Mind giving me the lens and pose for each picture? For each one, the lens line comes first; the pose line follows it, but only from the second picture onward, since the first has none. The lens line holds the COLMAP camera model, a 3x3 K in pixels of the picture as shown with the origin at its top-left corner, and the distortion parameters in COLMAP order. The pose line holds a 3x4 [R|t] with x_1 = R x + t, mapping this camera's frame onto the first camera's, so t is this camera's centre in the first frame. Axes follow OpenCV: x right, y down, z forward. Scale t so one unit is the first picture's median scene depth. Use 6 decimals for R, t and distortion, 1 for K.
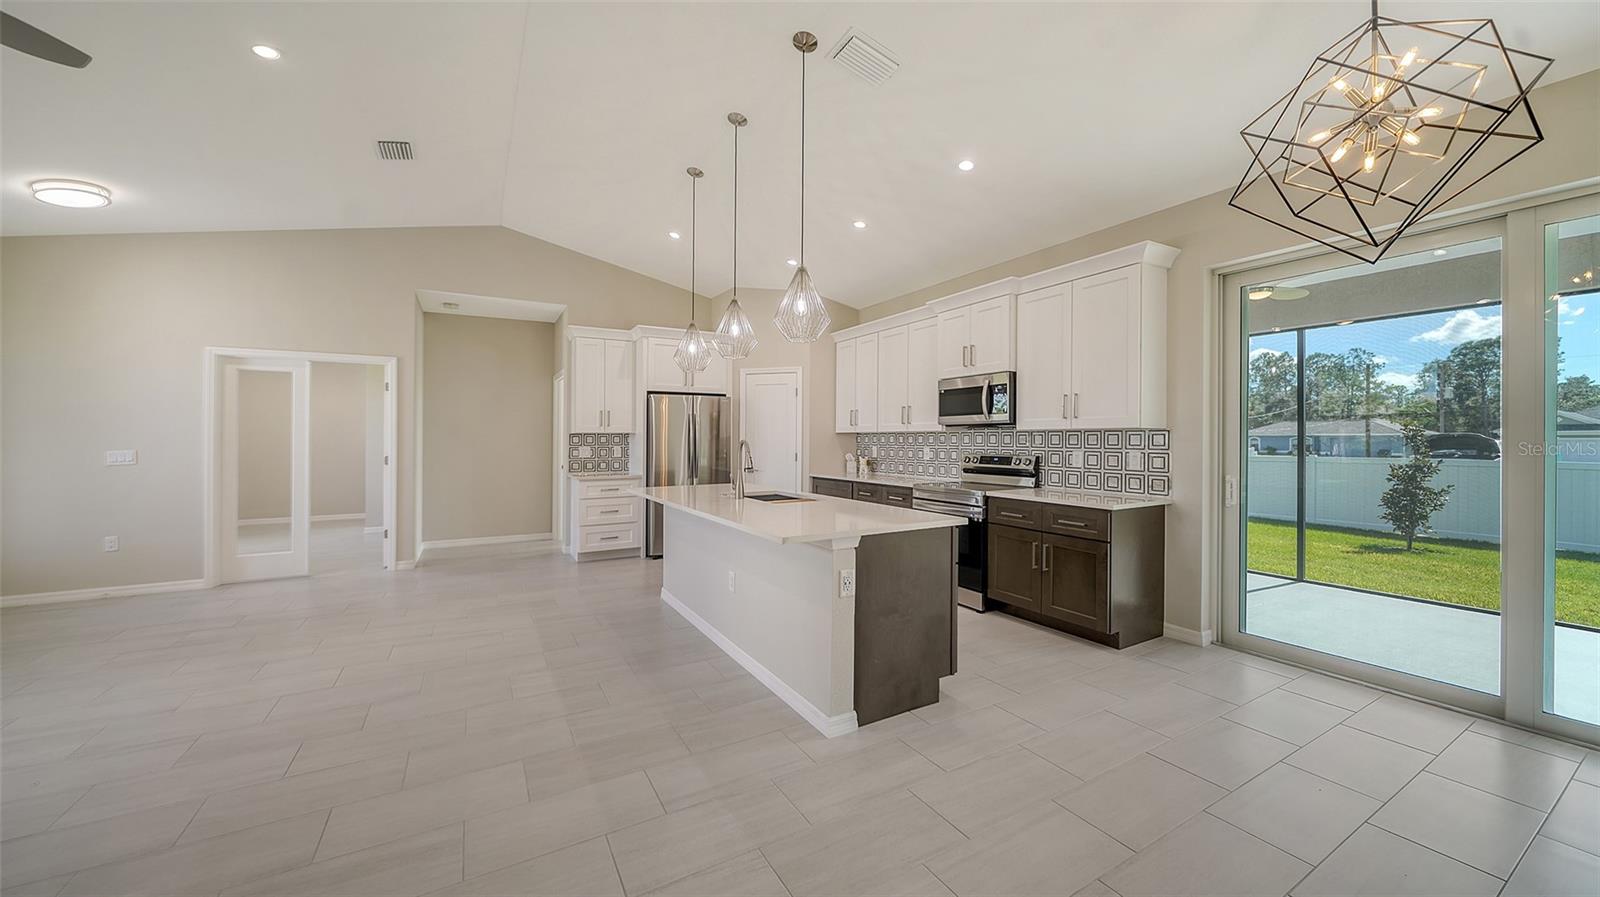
lens RADIAL K [[562.1, 0, 789.9], [0, 562.1, 434.3], [0, 0, 1]] dist [0.000217, -0.000033]
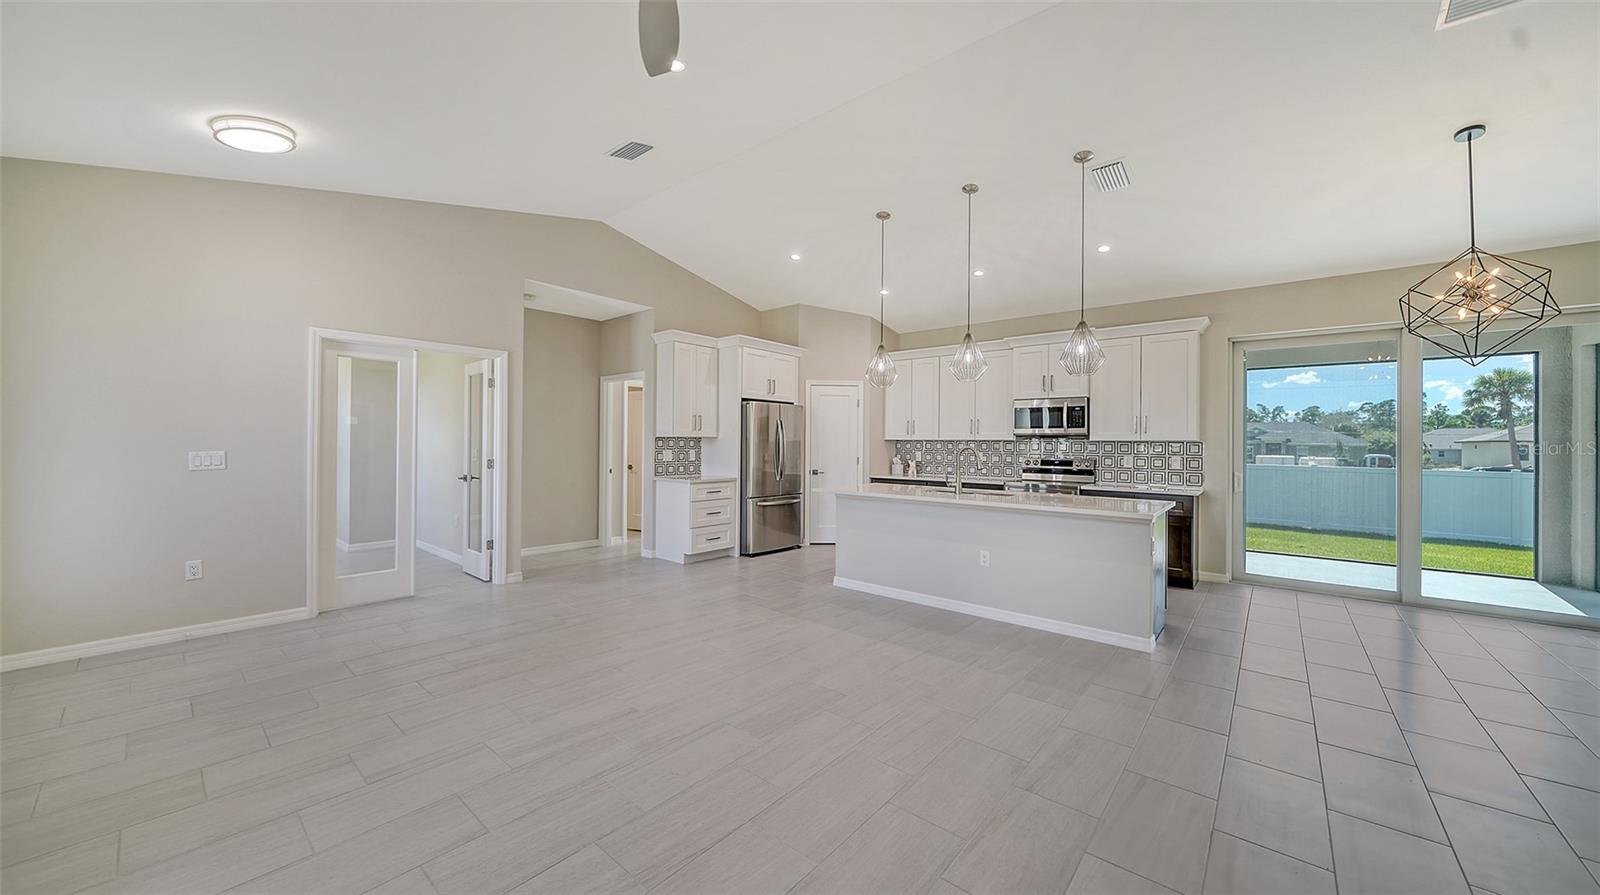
lens RADIAL K [[560.0, 0, 797.2], [0, 560.0, 440.9], [0, 0, 1]] dist [-0.000295, -0.000075]
pose [[0.940204, 0.011890, 0.340405, -0.606892], [-0.013558, 0.999905, 0.002522, -0.000427], [-0.340343, -0.006986, 0.940275, -0.024401]]
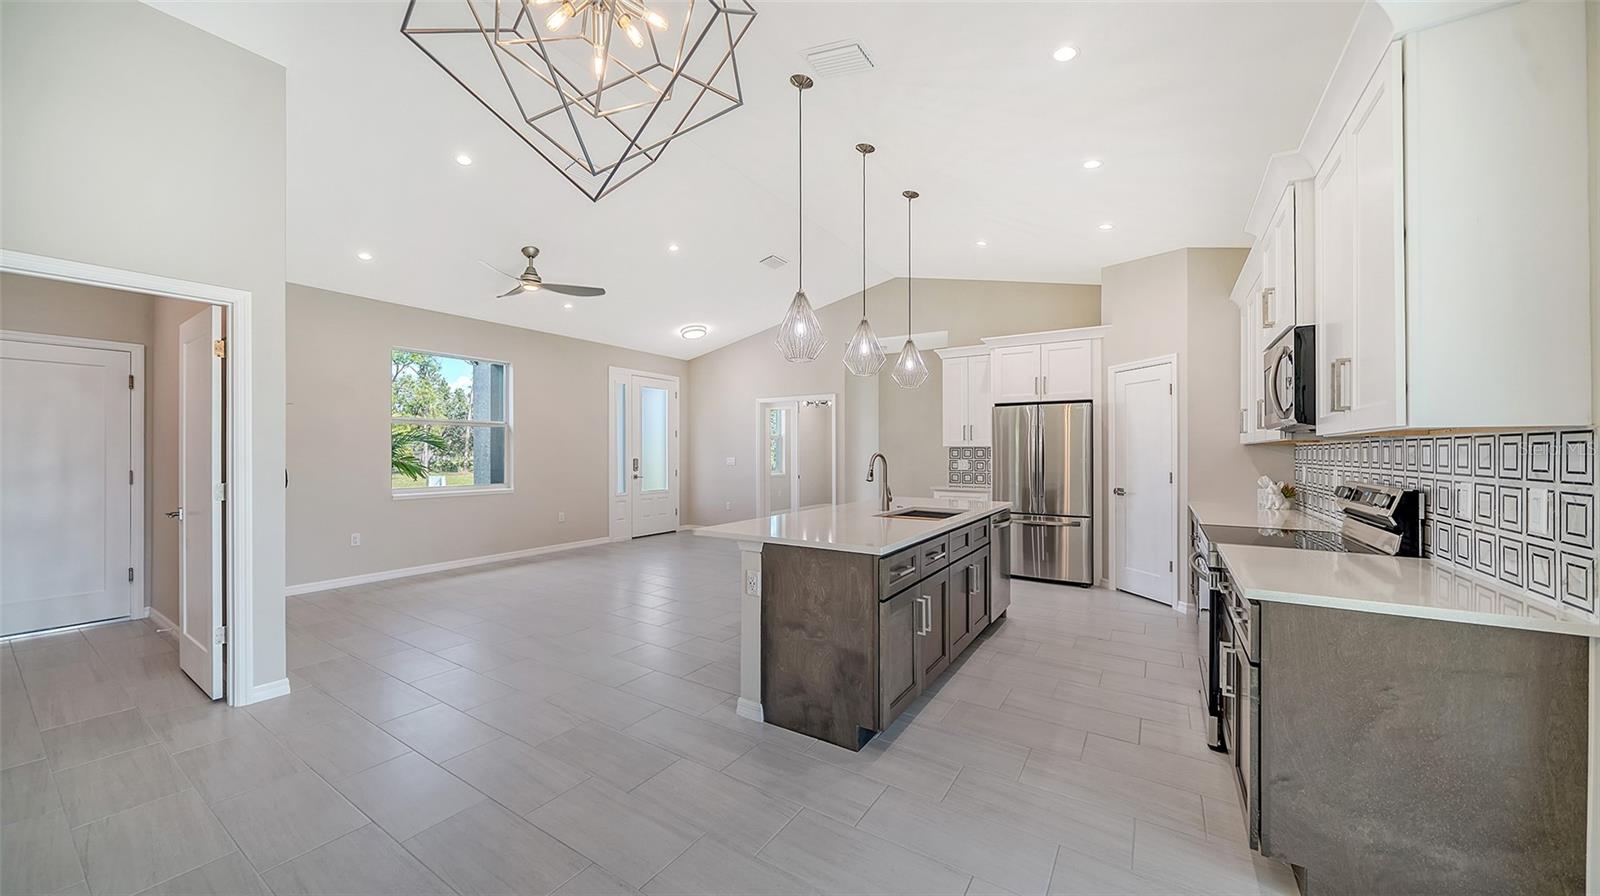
lens RADIAL K [[564.3, 0, 787.7], [0, 564.3, 447.1], [0, 0, 1]] dist [-0.000856, -0.001944]
pose [[0.452950, -0.005623, -0.891518, 0.543813], [0.003692, 0.999983, -0.004432, 0.002115], [0.891528, -0.001285, 0.452963, 0.274671]]
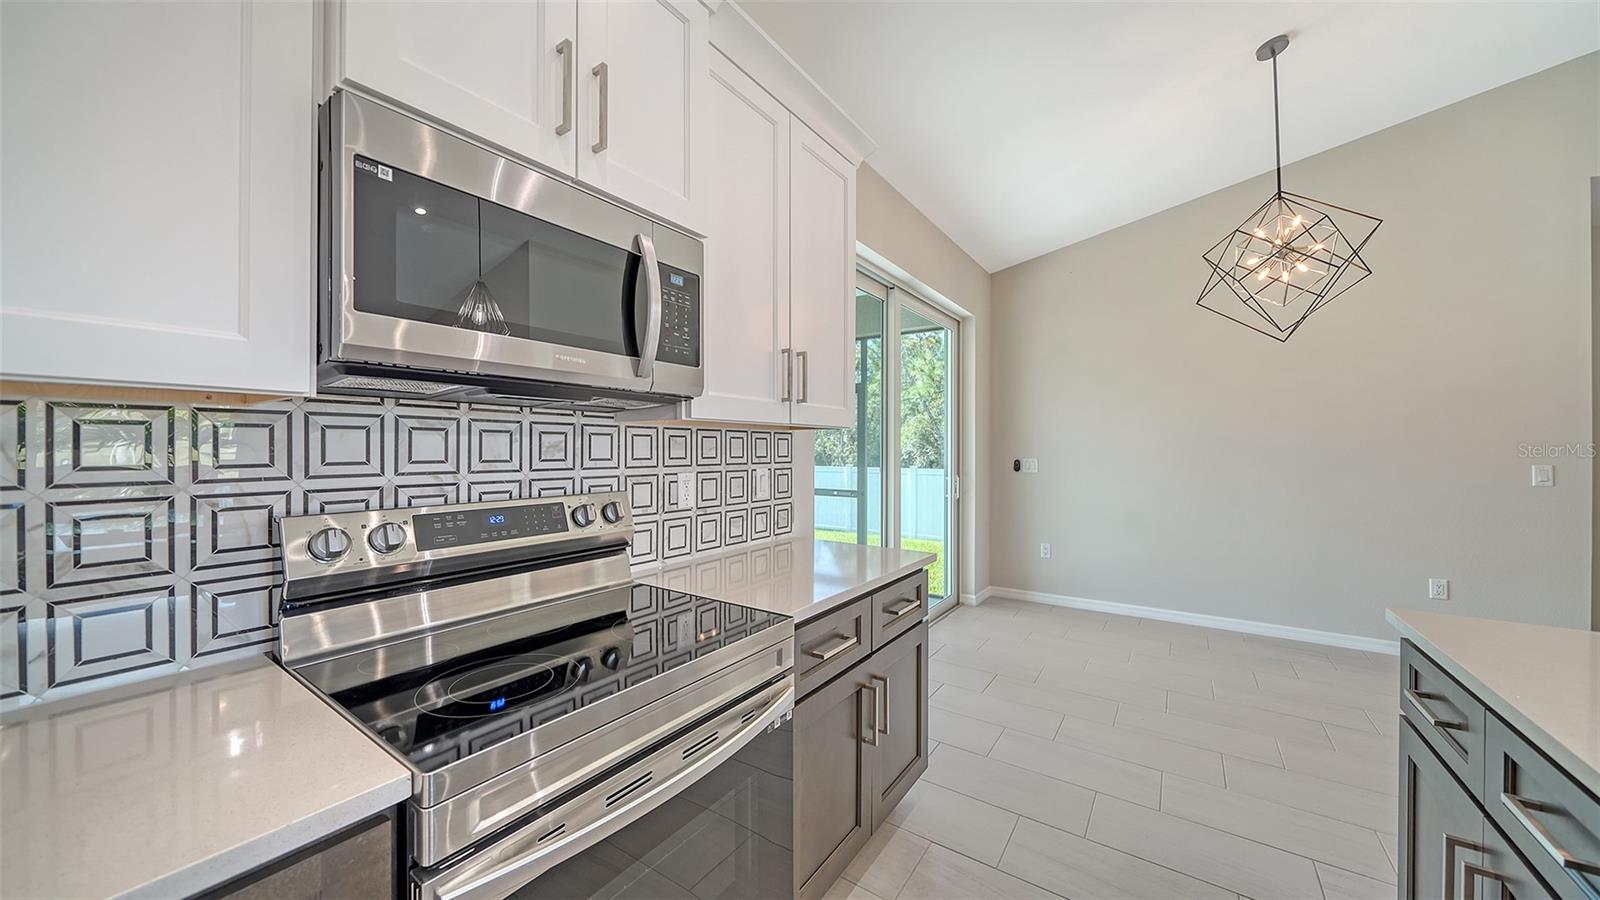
lens RADIAL K [[560.9, 0, 793.1], [0, 560.9, 449.8], [0, 0, 1]] dist [-0.002919, -0.000201]
pose [[-0.431564, -0.005875, 0.902063, 0.055401], [-0.010318, 0.999946, 0.001576, 0.008086], [-0.902023, -0.008628, -0.431601, 0.919810]]
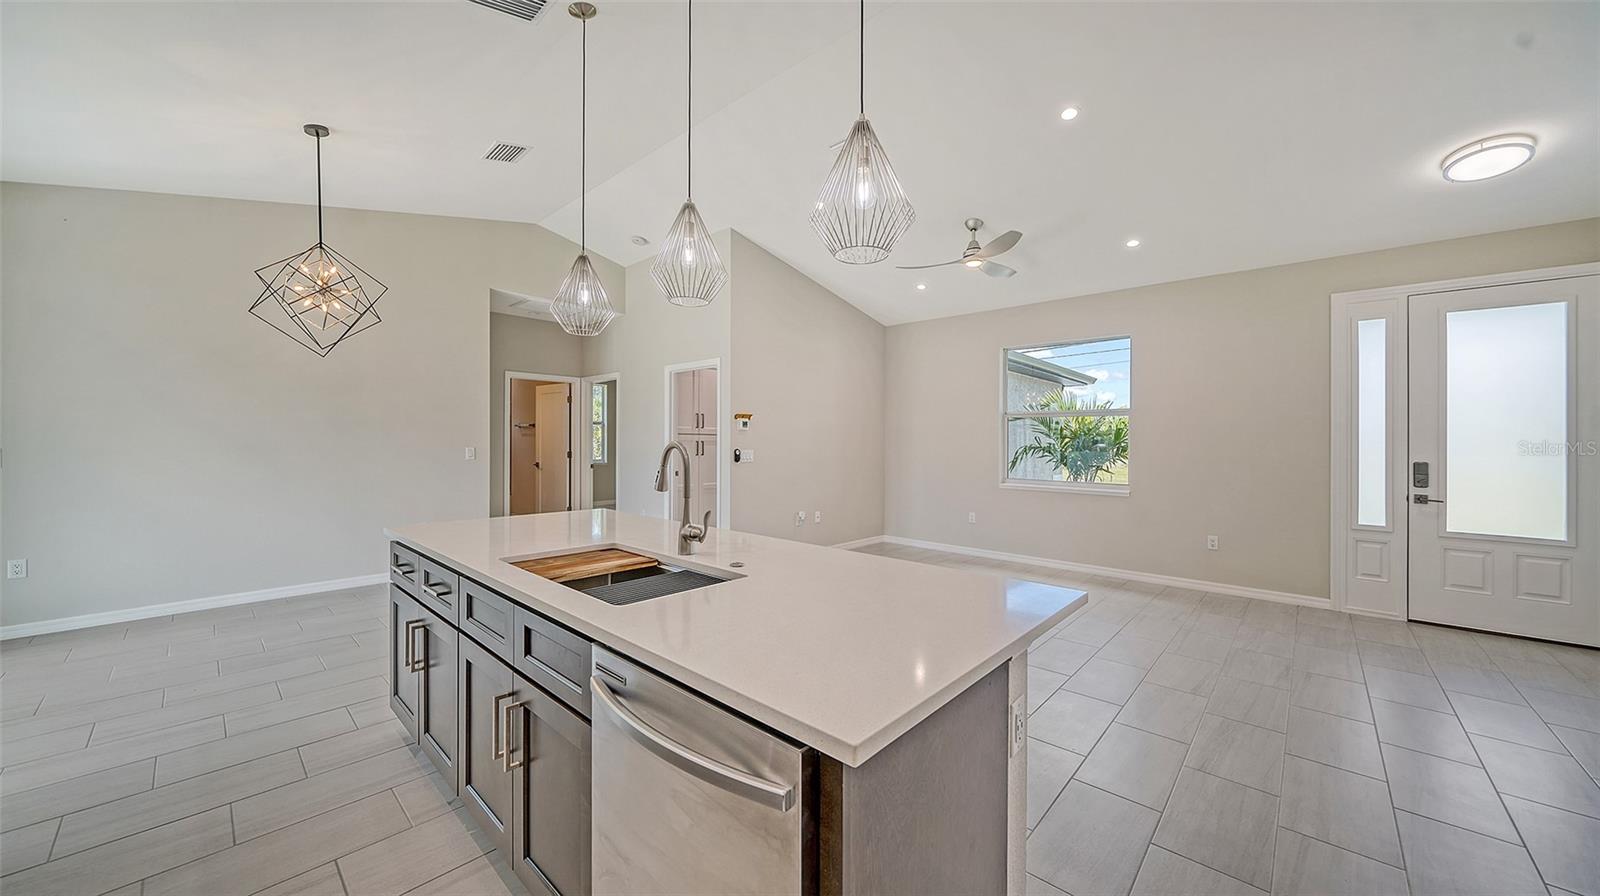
lens RADIAL K [[560.0, 0, 797.2], [0, 560.0, 441.4], [0, 0, 1]] dist [-0.000295, -0.000075]
pose [[-0.952874, -0.008425, -0.303251, -0.016667], [-0.006939, 0.999958, -0.005977, 0.007925], [0.303288, -0.003591, -0.952892, 1.111082]]
